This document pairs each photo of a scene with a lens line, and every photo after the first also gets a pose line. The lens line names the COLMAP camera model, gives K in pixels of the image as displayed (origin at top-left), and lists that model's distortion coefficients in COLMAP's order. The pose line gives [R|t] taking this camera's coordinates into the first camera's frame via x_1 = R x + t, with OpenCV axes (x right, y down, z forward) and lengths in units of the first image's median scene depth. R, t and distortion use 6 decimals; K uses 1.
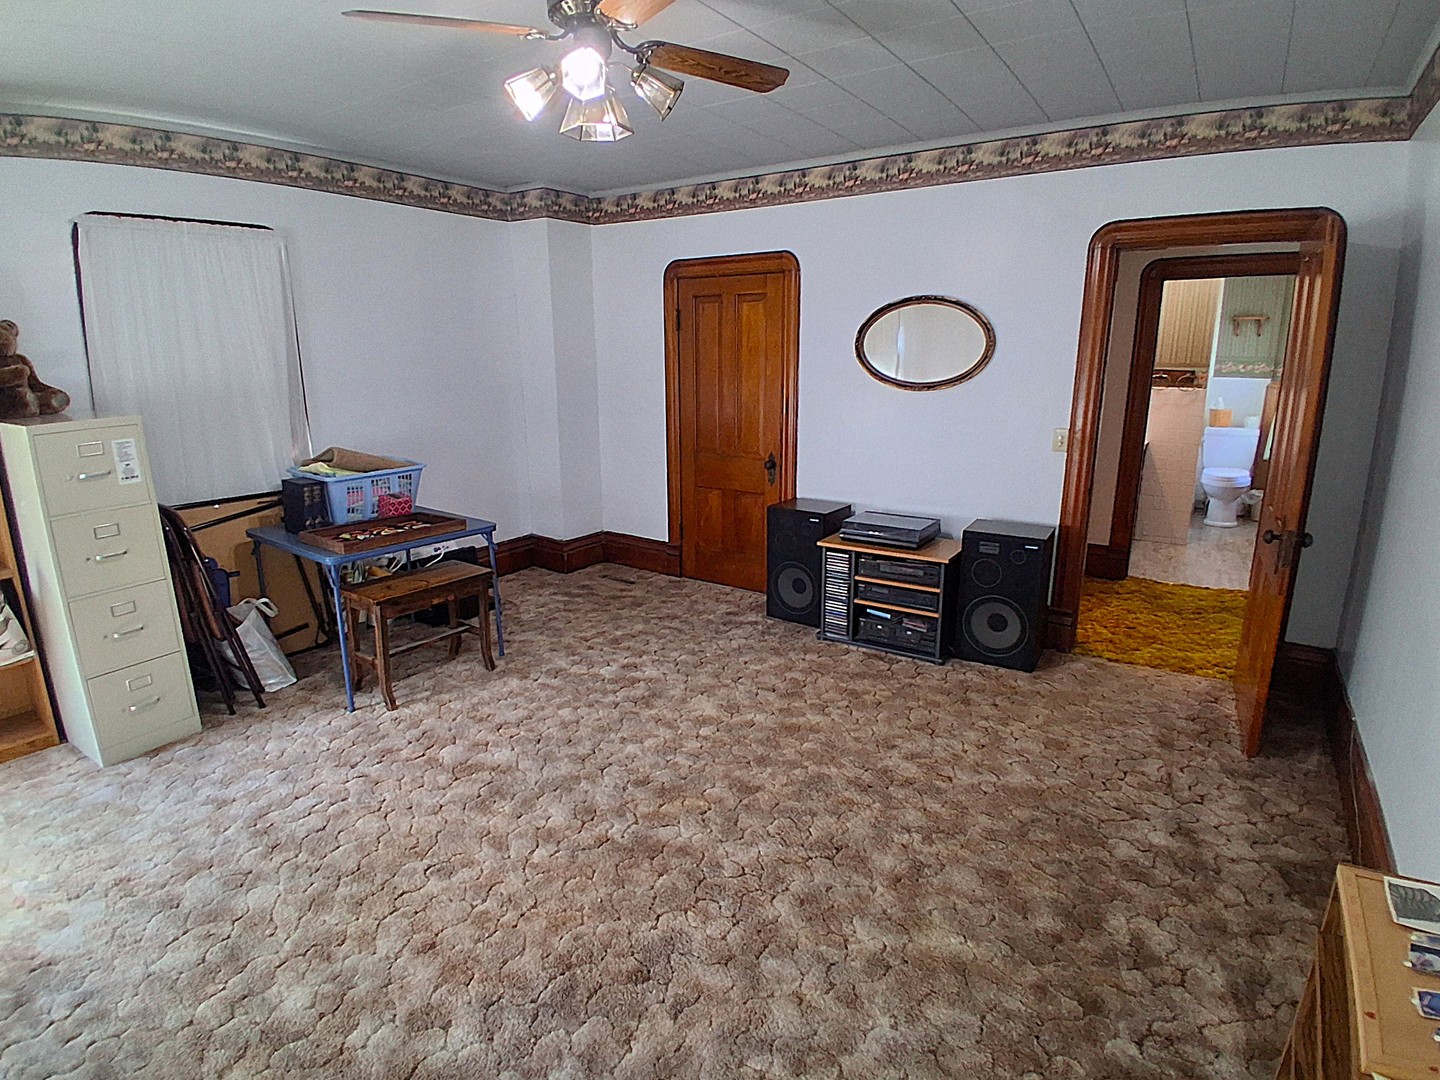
lens RADIAL K [[738.4, 0, 724.2], [0, 738.4, 534.5], [0, 0, 1]] dist [-0.010432, -0.033410]
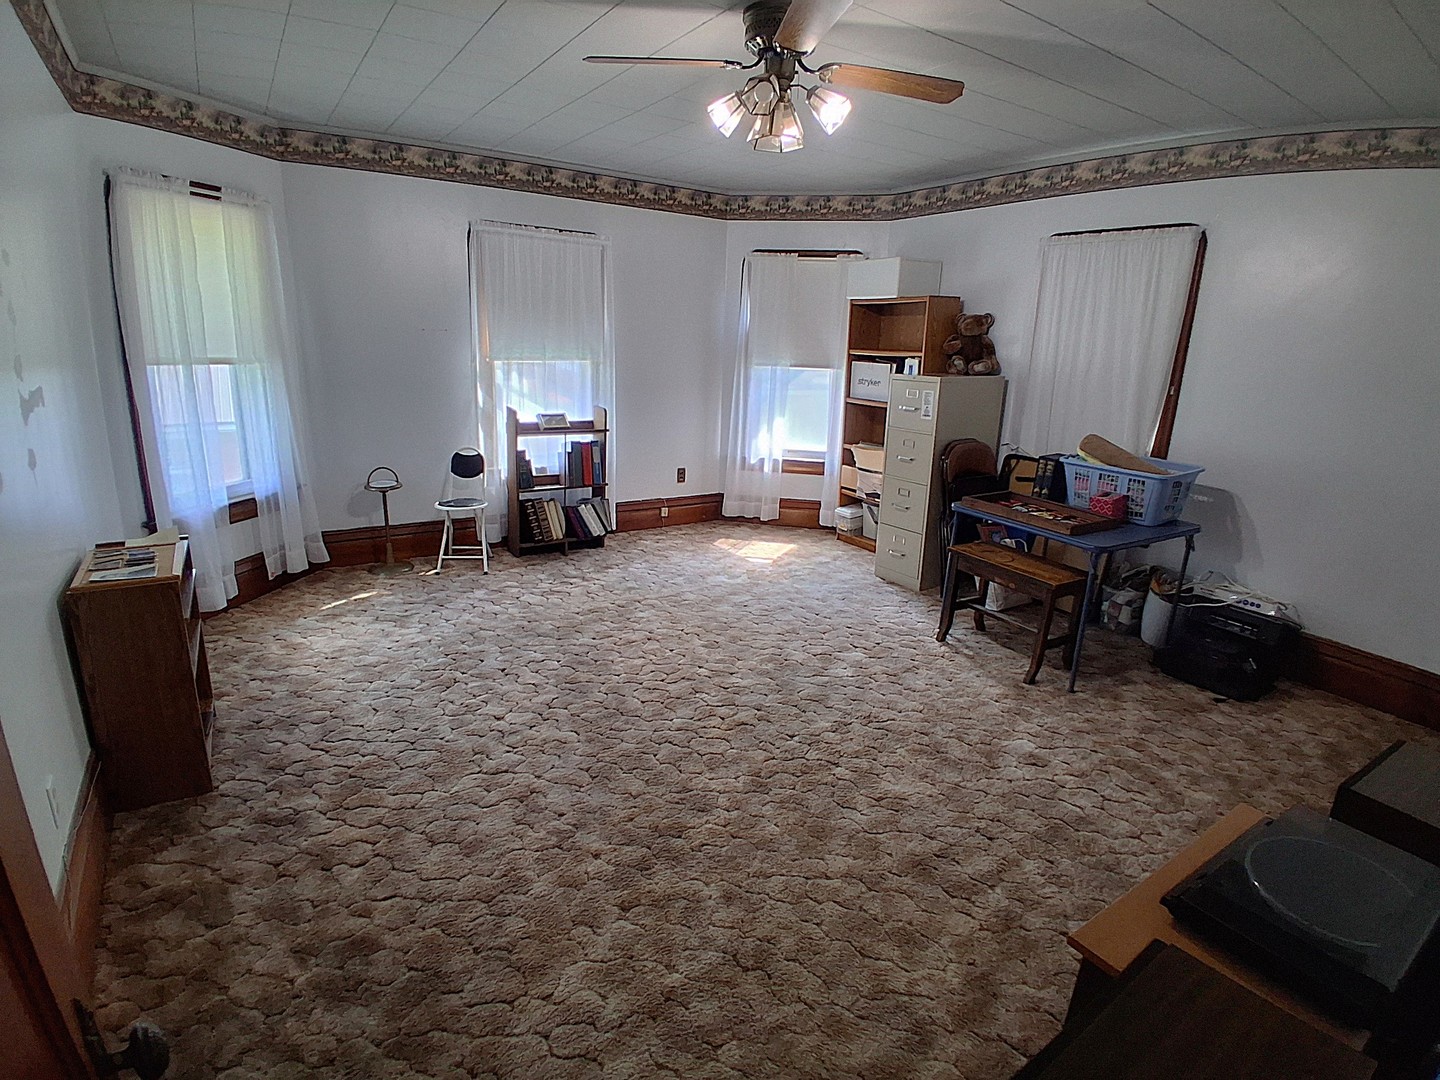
lens RADIAL K [[710.0, 0, 722.7], [0, 710.0, 539.7], [0, 0, 1]] dist [-0.028987, -0.002694]
pose [[-0.380869, 0.246701, -0.891110, 0.685641], [-0.257552, 0.897301, 0.358494, -0.236454], [0.888035, 0.366047, -0.278216, 0.976205]]
